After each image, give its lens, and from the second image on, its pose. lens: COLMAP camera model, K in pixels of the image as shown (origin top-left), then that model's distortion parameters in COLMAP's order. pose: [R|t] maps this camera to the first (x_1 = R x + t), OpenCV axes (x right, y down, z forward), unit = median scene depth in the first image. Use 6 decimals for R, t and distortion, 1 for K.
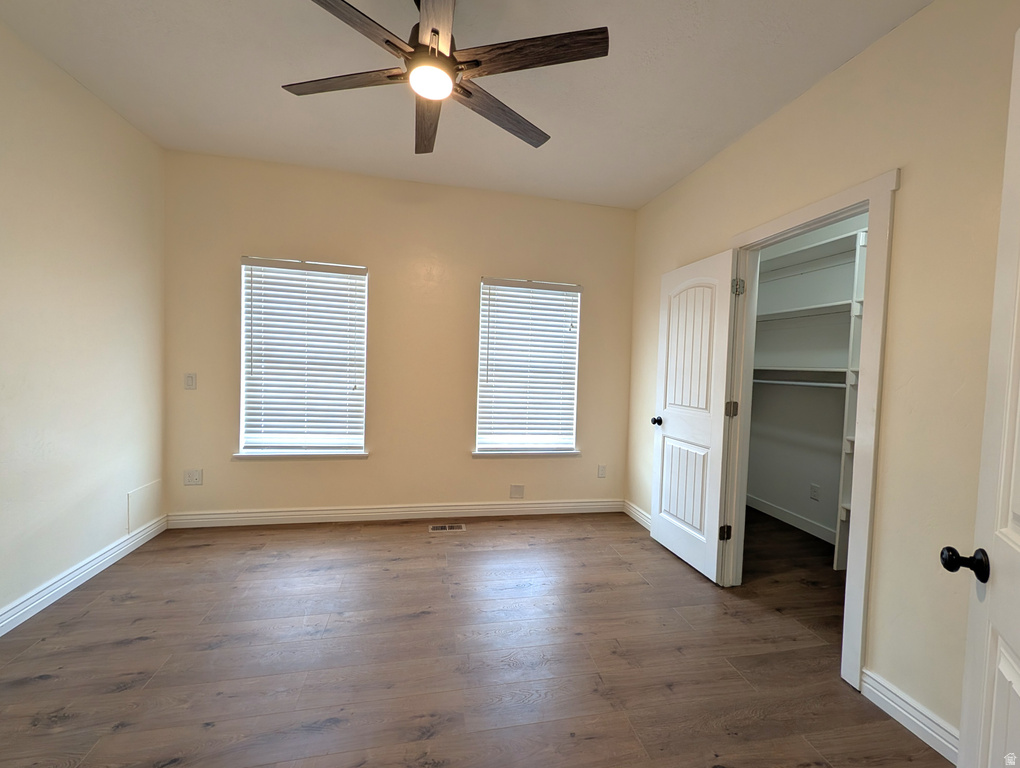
lens RADIAL K [[404.5, 0, 510.5], [0, 404.5, 381.6], [0, 0, 1]] dist [0.001648, 0.000133]
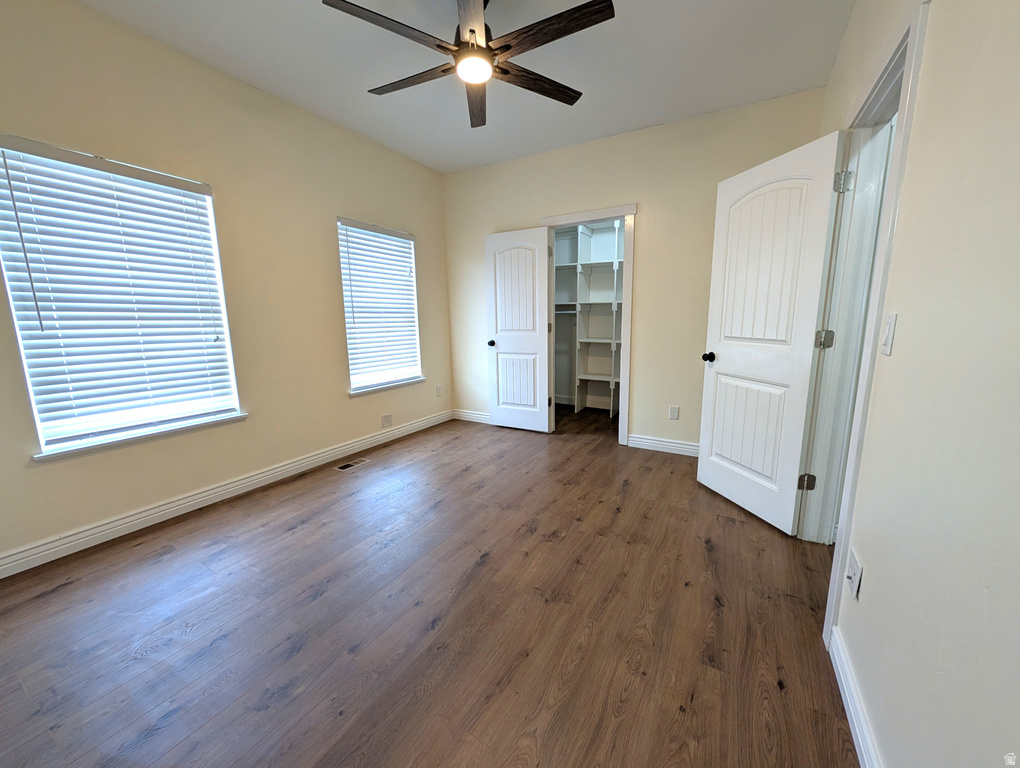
lens RADIAL K [[392.9, 0, 510.9], [0, 392.9, 382.5], [0, 0, 1]] dist [0.001865, 0.000130]
pose [[0.667457, -0.166264, 0.725849, -0.604669], [0.064108, 0.983966, 0.166438, 0.007923], [-0.741883, -0.064558, 0.667414, 0.023791]]
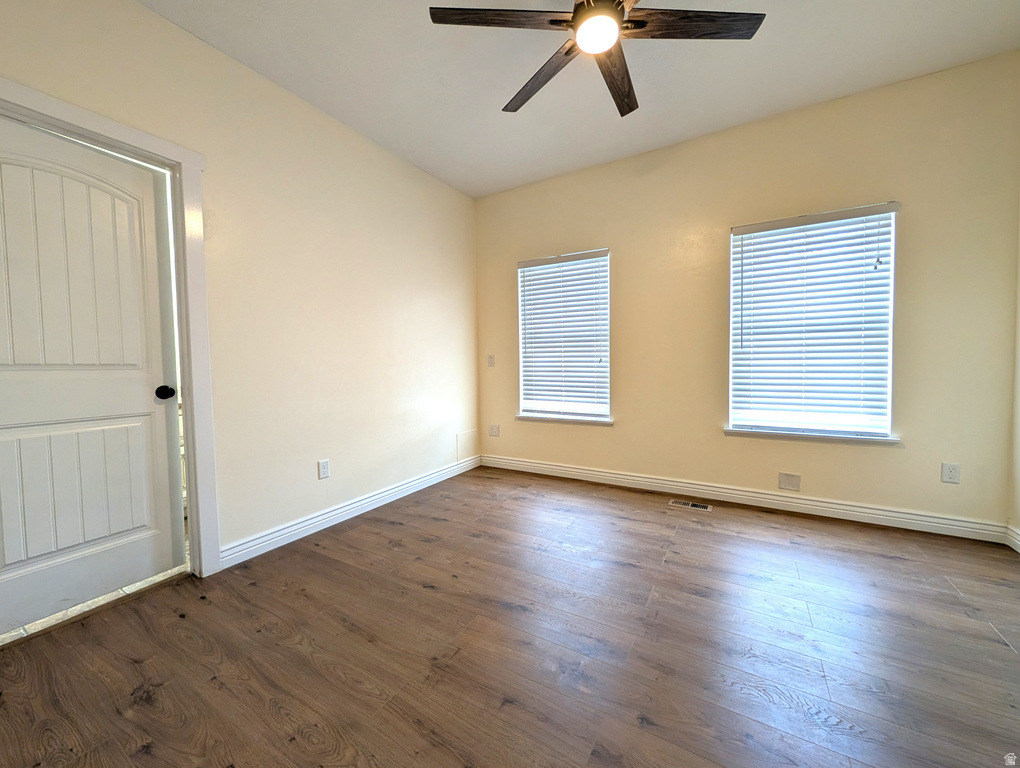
lens RADIAL K [[392.9, 0, 510.9], [0, 392.9, 382.5], [0, 0, 1]] dist [0.001865, 0.000130]
pose [[0.736257, -0.016431, -0.676502, 0.161856], [0.014784, 0.999857, -0.008196, 0.082444], [0.676540, -0.003967, 0.736395, 0.054003]]
